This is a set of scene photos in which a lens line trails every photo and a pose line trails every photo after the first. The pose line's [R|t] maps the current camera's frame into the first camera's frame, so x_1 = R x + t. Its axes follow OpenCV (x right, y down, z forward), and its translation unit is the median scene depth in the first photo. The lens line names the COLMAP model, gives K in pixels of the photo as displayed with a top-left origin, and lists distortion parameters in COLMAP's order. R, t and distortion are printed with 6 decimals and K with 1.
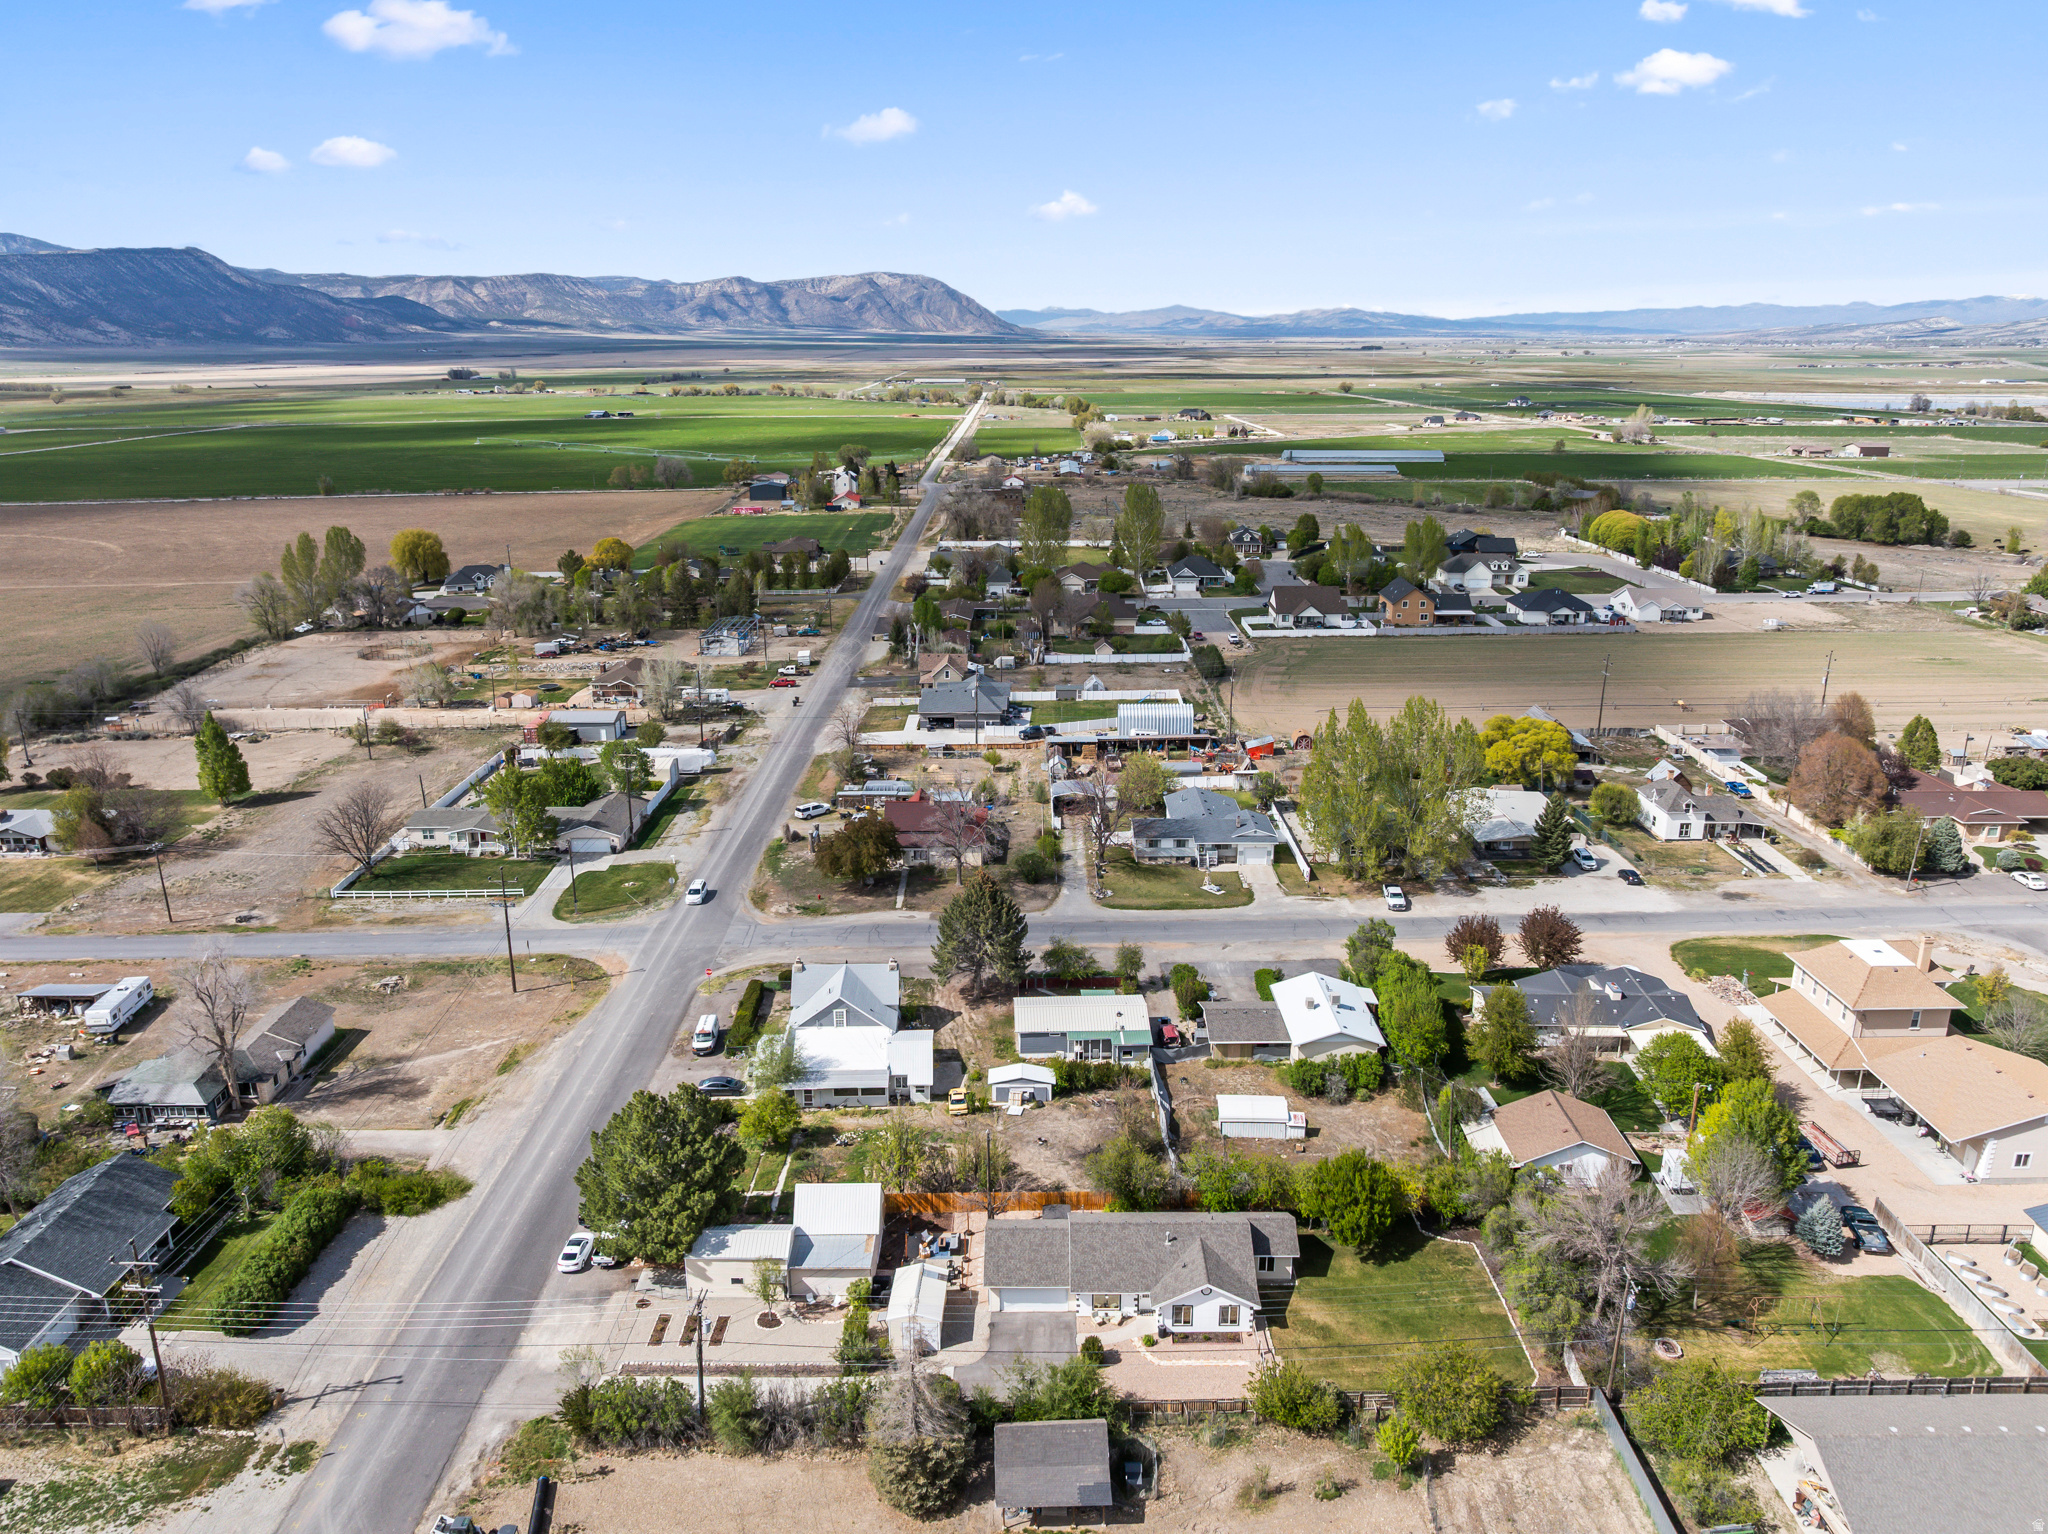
lens RADIAL K [[1441.4, 0, 1037.2], [0, 1441.4, 765.3], [0, 0, 1]] dist [-0.036571, 0.001389]
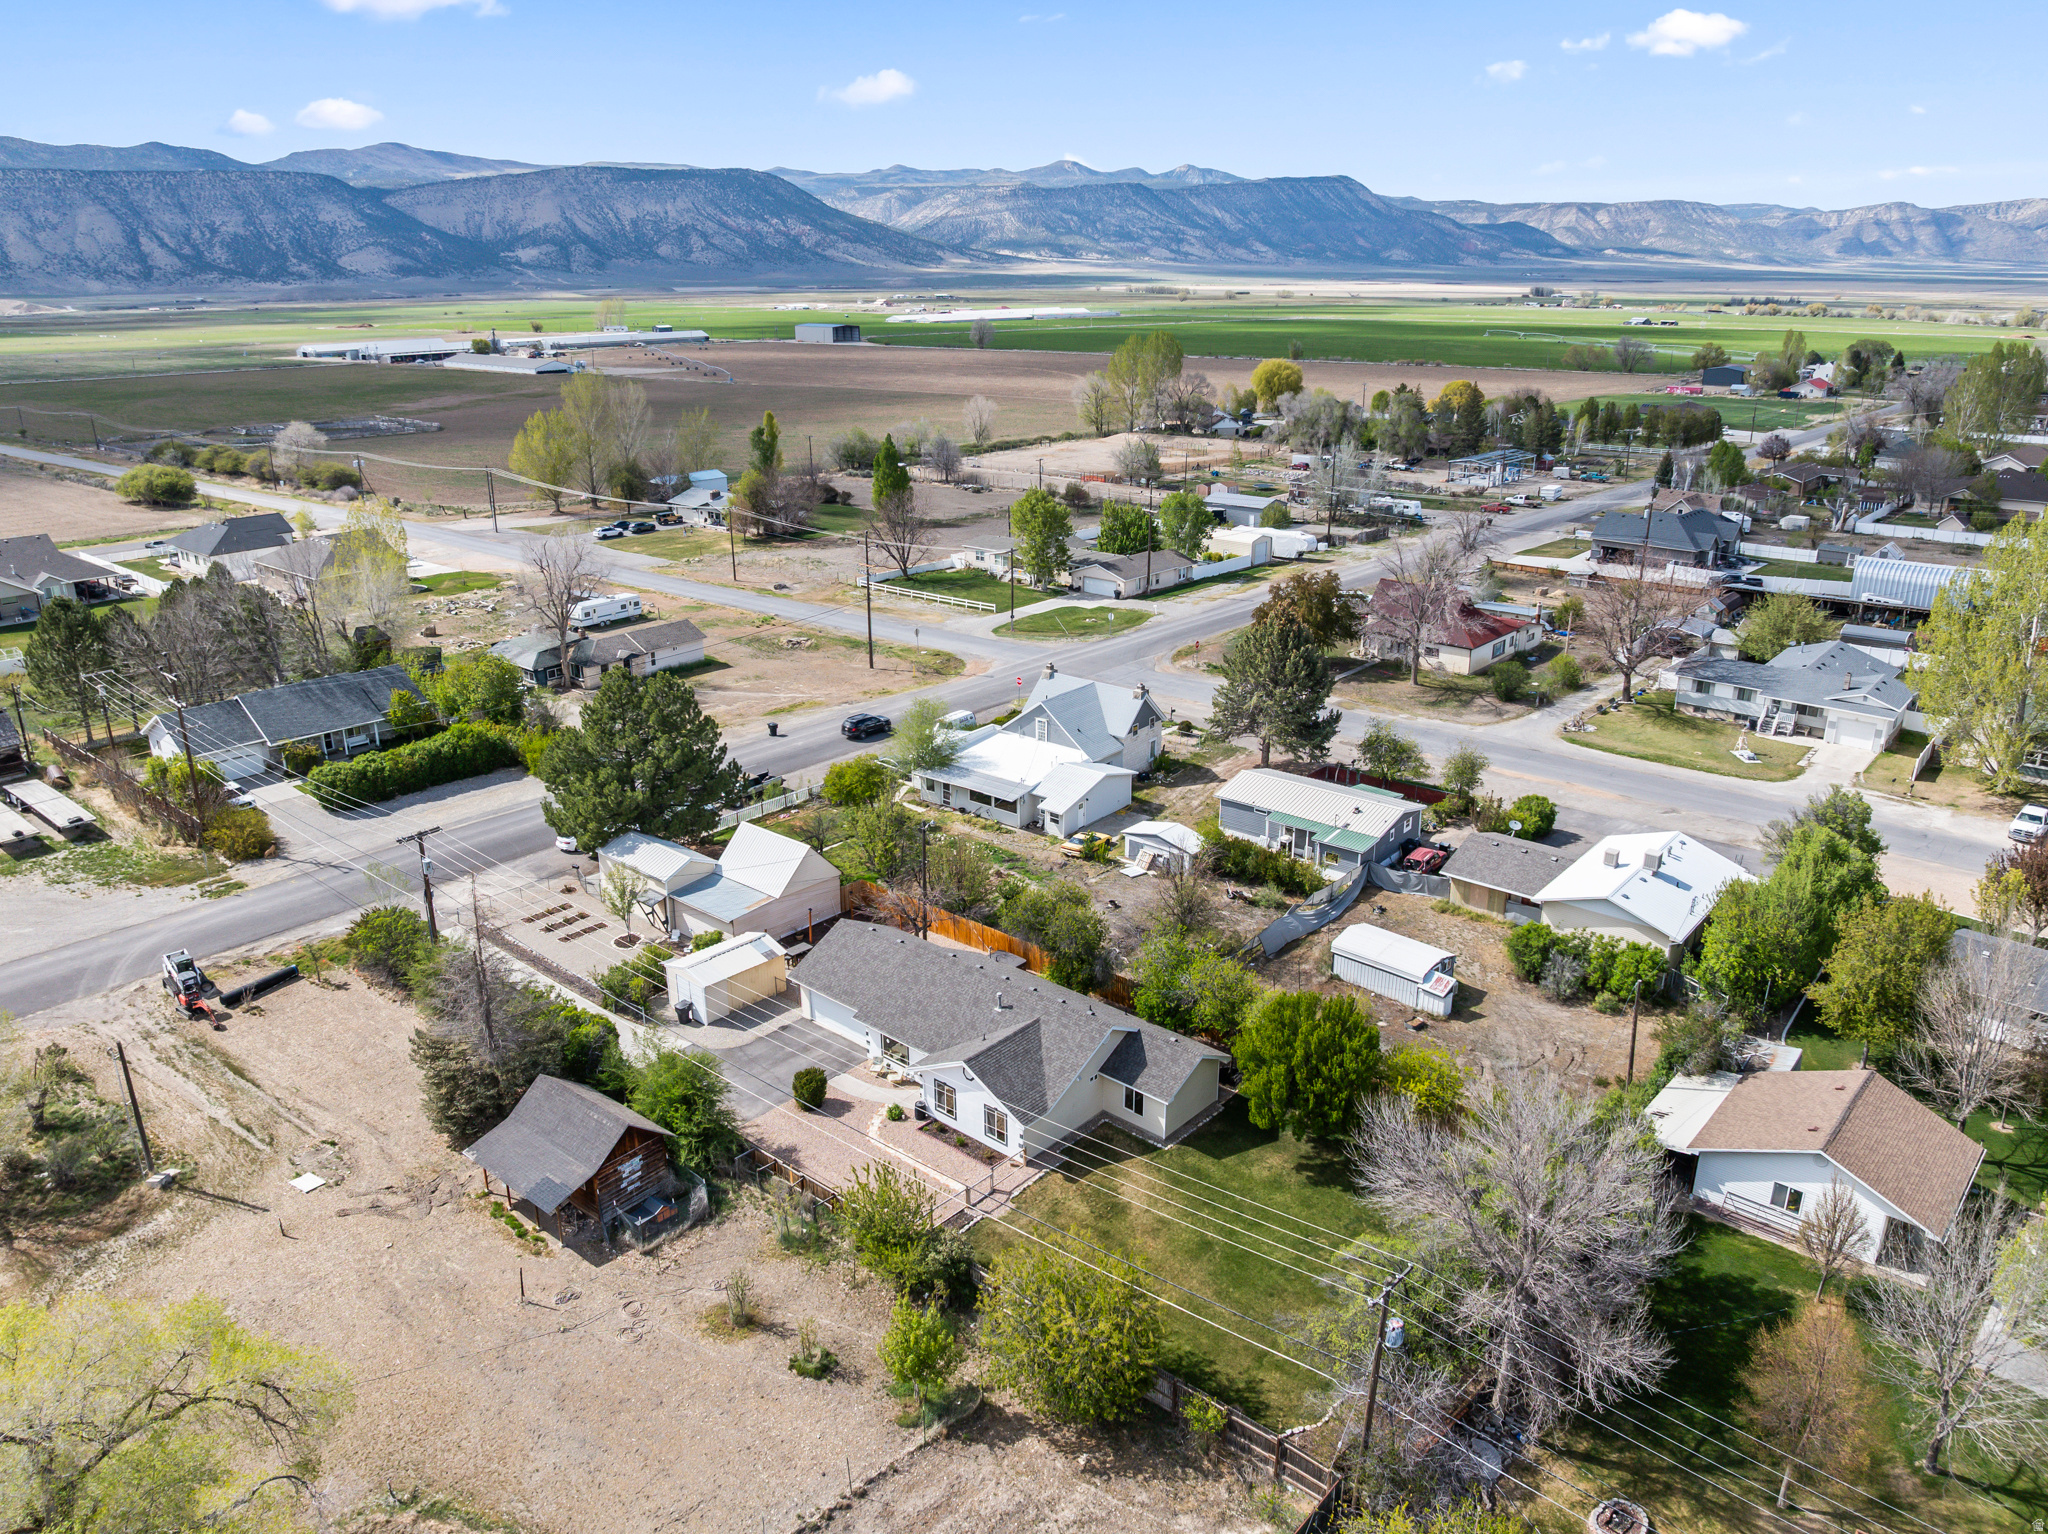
lens RADIAL K [[1441.4, 0, 1031.0], [0, 1441.4, 761.8], [0, 0, 1]] dist [-0.036571, 0.001389]
pose [[0.752370, 0.216723, -0.622070, 0.342911], [-0.190921, 0.975540, 0.108957, 0.095118], [0.630467, 0.036790, 0.775343, 0.321255]]
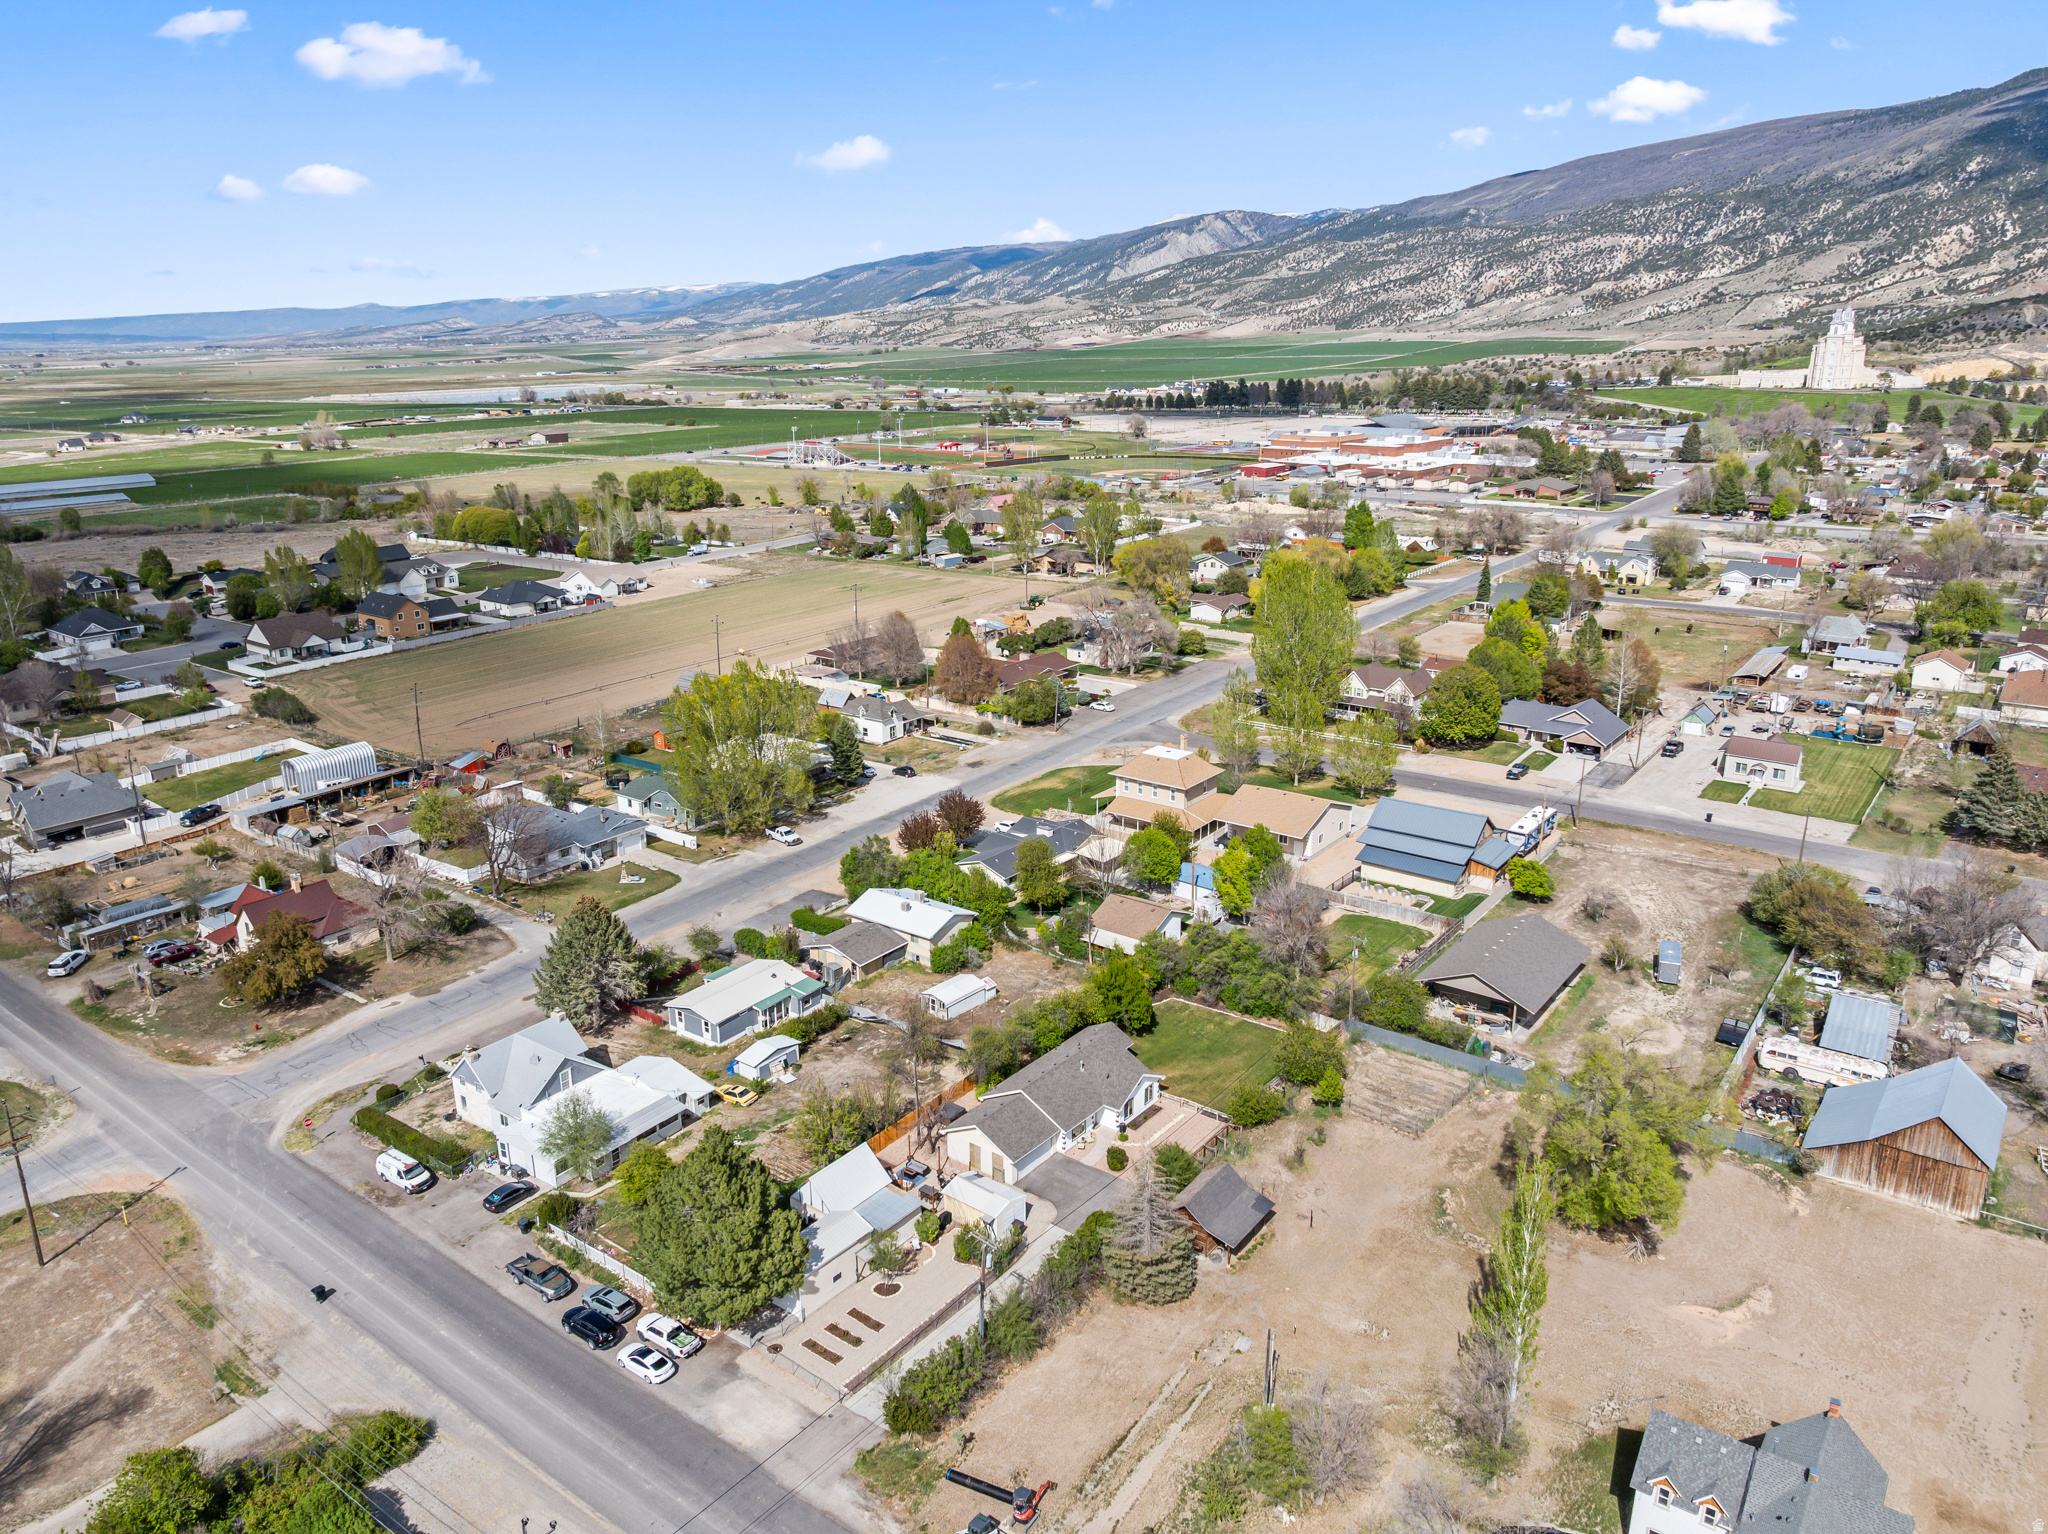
lens RADIAL K [[1441.4, 0, 1039.8], [0, 1441.4, 755.3], [0, 0, 1]] dist [-0.036571, 0.001389]
pose [[0.602110, -0.229427, 0.764740, -0.554160], [0.236103, 0.966151, 0.103959, -0.045167], [-0.762705, 0.117963, 0.635897, 0.141698]]
